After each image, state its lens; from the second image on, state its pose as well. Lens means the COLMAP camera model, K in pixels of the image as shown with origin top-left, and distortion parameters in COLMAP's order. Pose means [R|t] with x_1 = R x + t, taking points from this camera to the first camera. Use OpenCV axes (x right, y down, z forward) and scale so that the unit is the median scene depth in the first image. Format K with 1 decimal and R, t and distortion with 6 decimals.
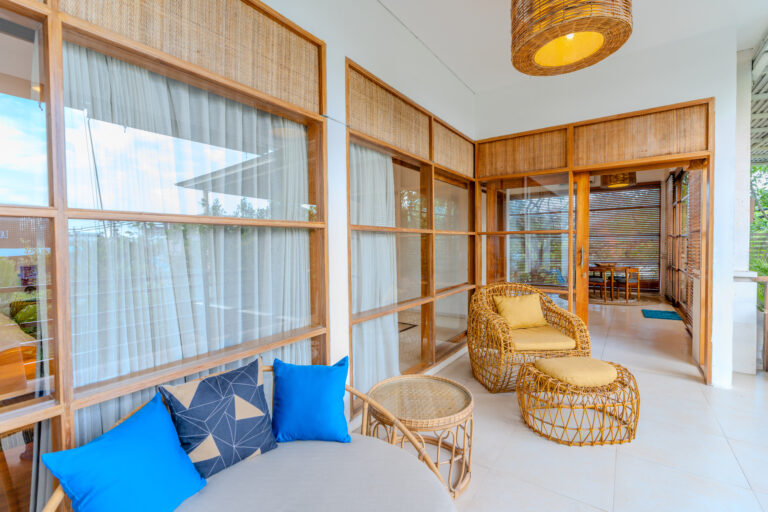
lens RADIAL K [[347.6, 0, 384.0], [0, 347.6, 253.8], [0, 0, 1]] dist [-0.010671, 0.004198]
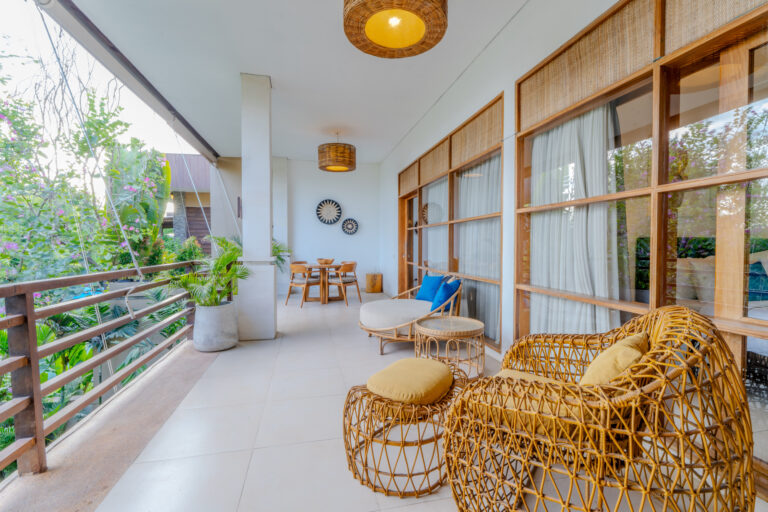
lens RADIAL K [[347.6, 0, 384.0], [0, 347.6, 253.8], [0, 0, 1]] dist [-0.010671, 0.004198]
pose [[-0.668407, 0.027260, -0.743296, 0.981694], [-0.011802, 0.998814, 0.047243, 0.023103], [0.743702, 0.040350, -0.667292, 1.232006]]
